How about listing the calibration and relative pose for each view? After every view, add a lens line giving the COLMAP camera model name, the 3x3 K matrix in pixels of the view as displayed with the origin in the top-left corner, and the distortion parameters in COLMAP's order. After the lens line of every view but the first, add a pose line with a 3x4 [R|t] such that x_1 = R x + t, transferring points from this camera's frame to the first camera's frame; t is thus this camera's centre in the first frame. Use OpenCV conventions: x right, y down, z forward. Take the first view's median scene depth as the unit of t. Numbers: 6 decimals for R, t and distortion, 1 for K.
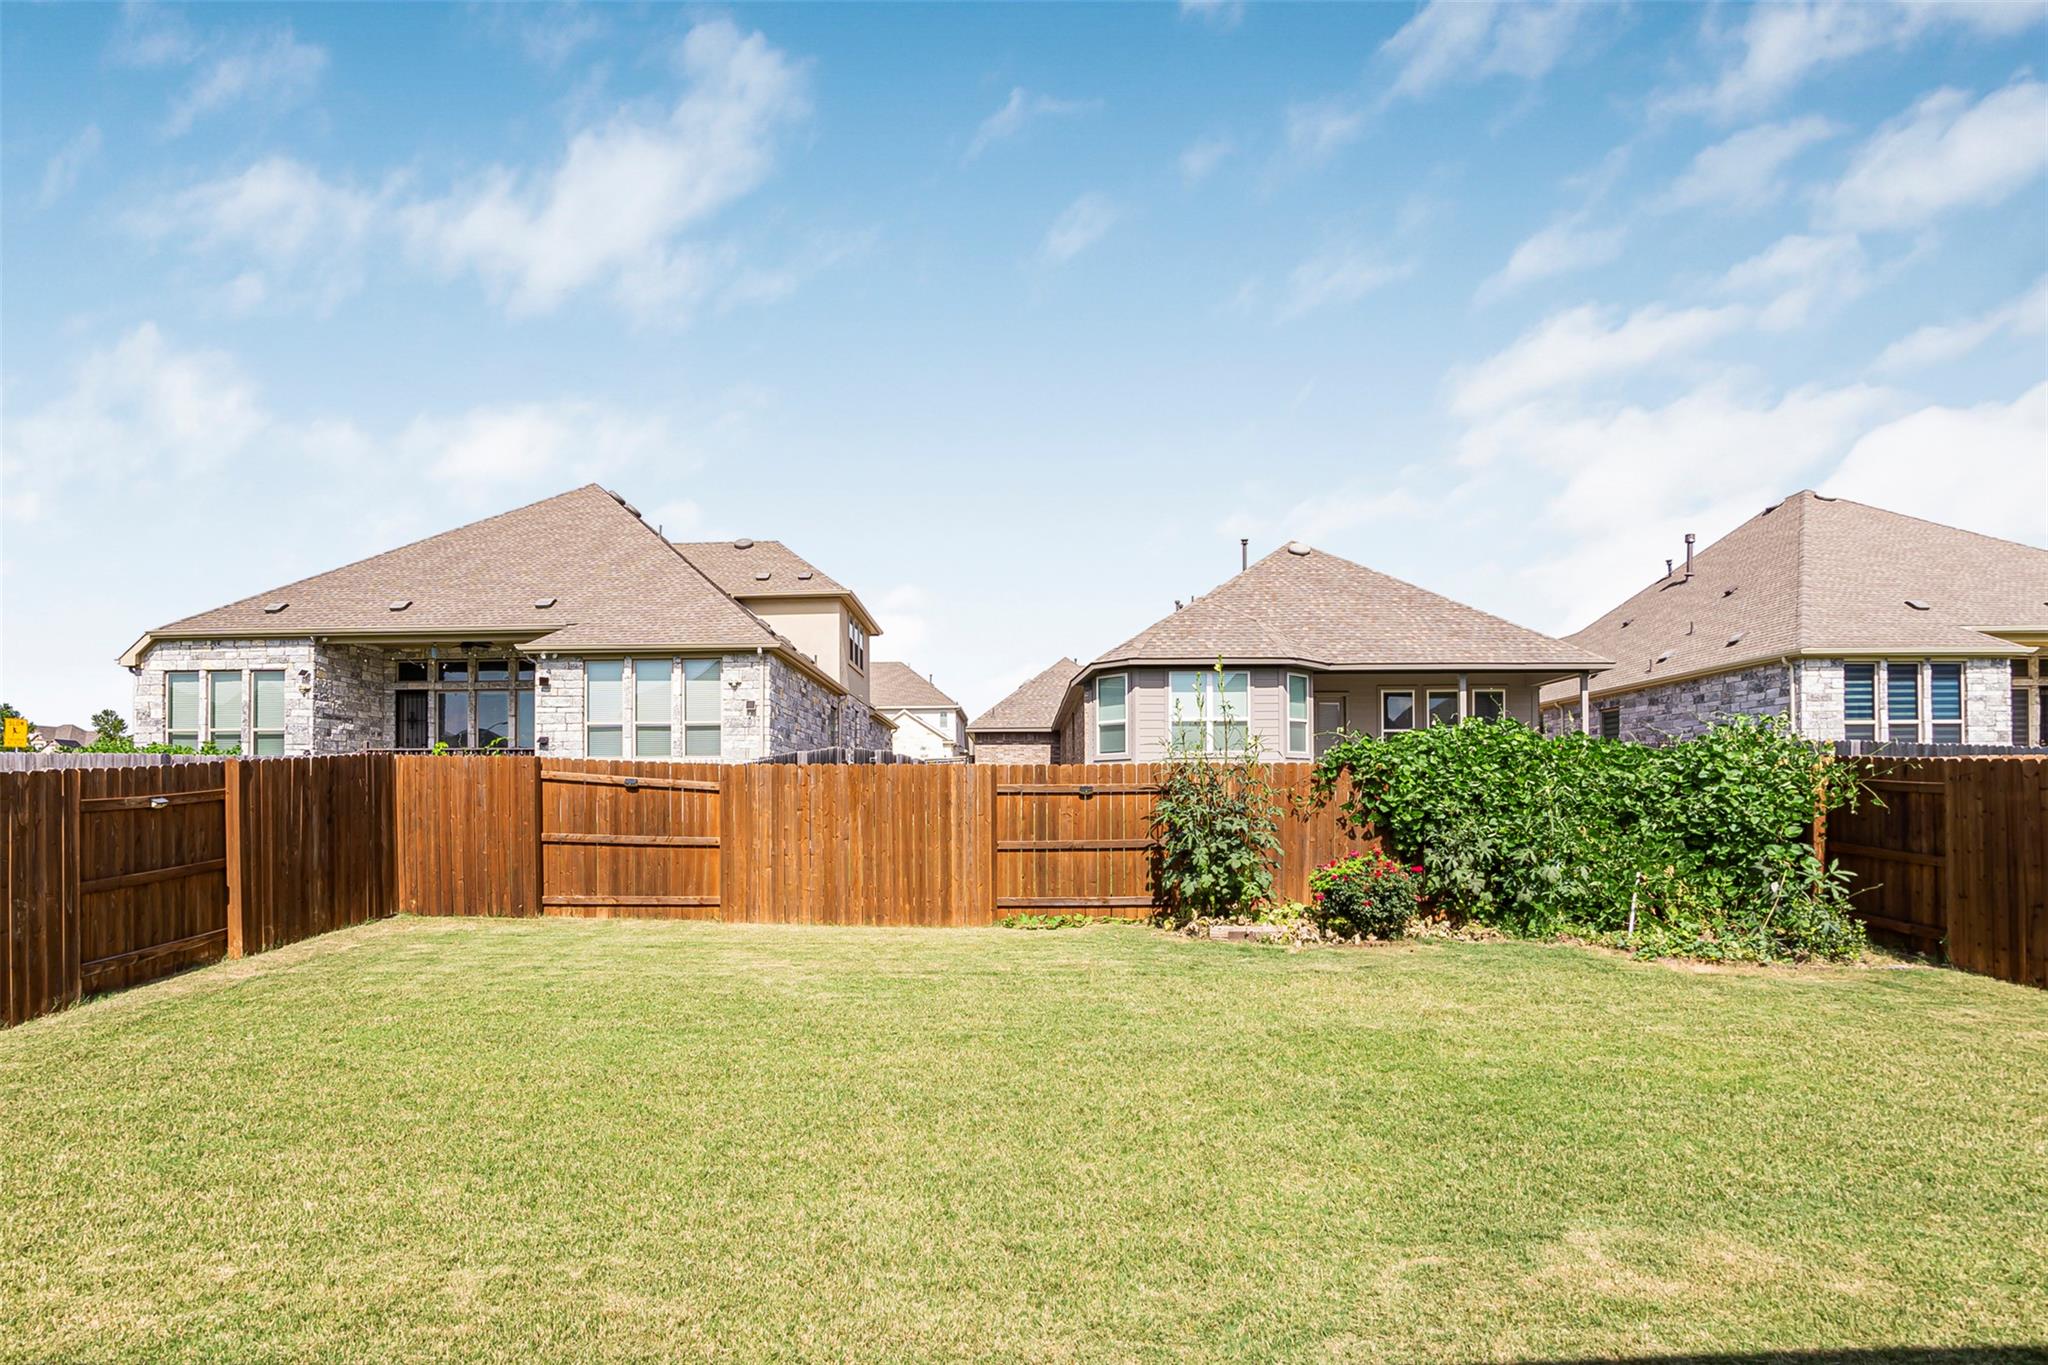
lens RADIAL K [[1134.4, 0, 987.9], [0, 1134.4, 728.9], [0, 0, 1]] dist [-0.114740, 0.057983]
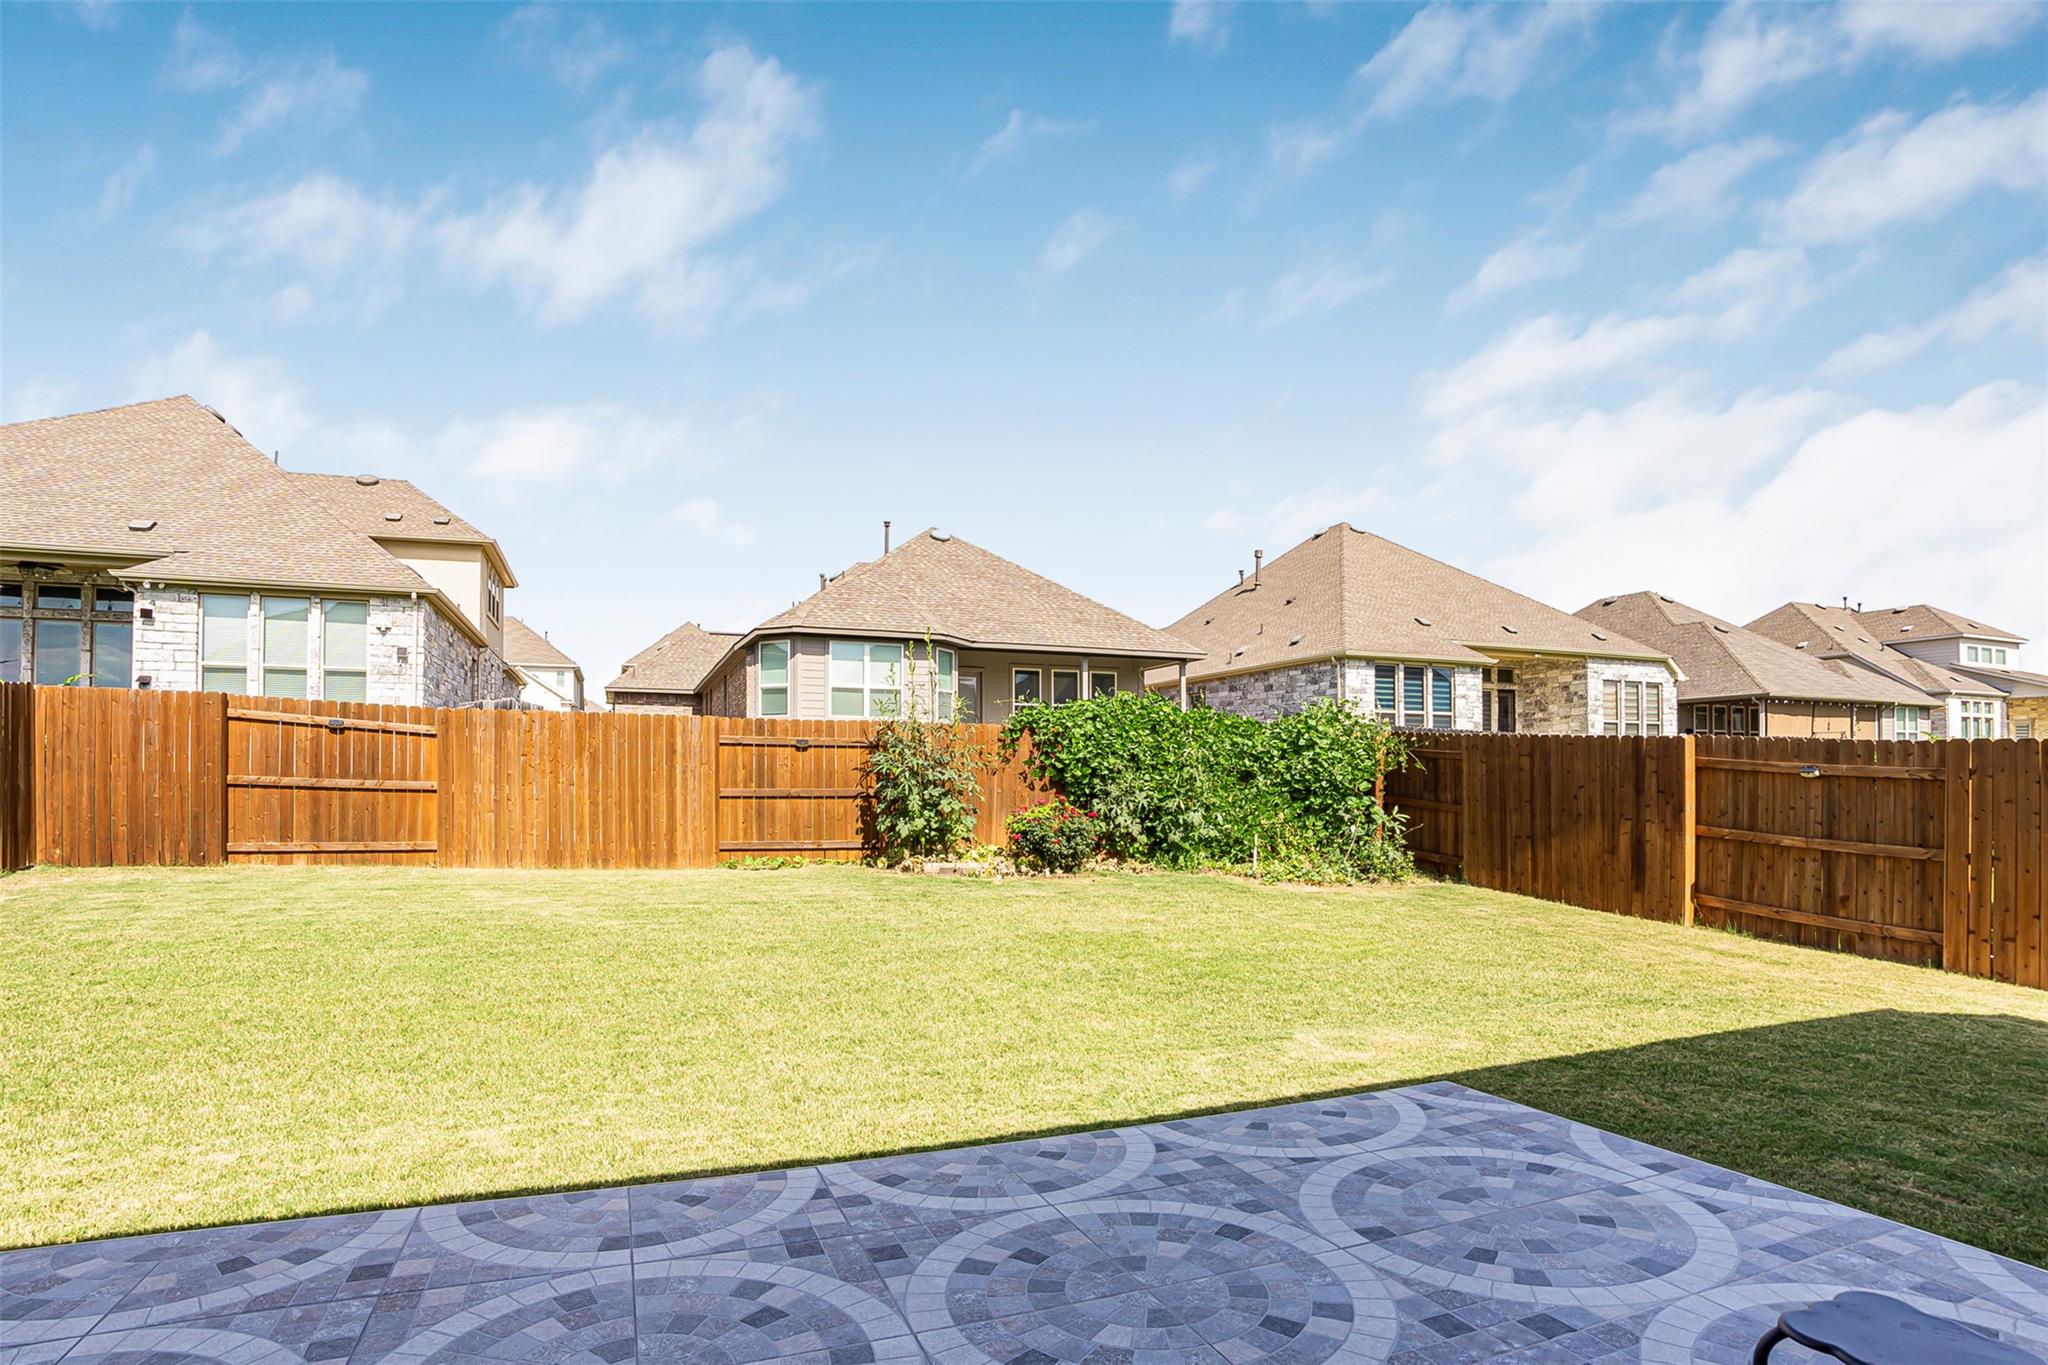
lens RADIAL K [[1134.4, 0, 987.9], [0, 1134.4, 728.9], [0, 0, 1]] dist [-0.114740, 0.057983]
pose [[0.928919, 0.029657, 0.369093, -0.148933], [-0.037966, 0.999162, 0.015267, 0.017191], [-0.368331, -0.028195, 0.929267, -0.074594]]
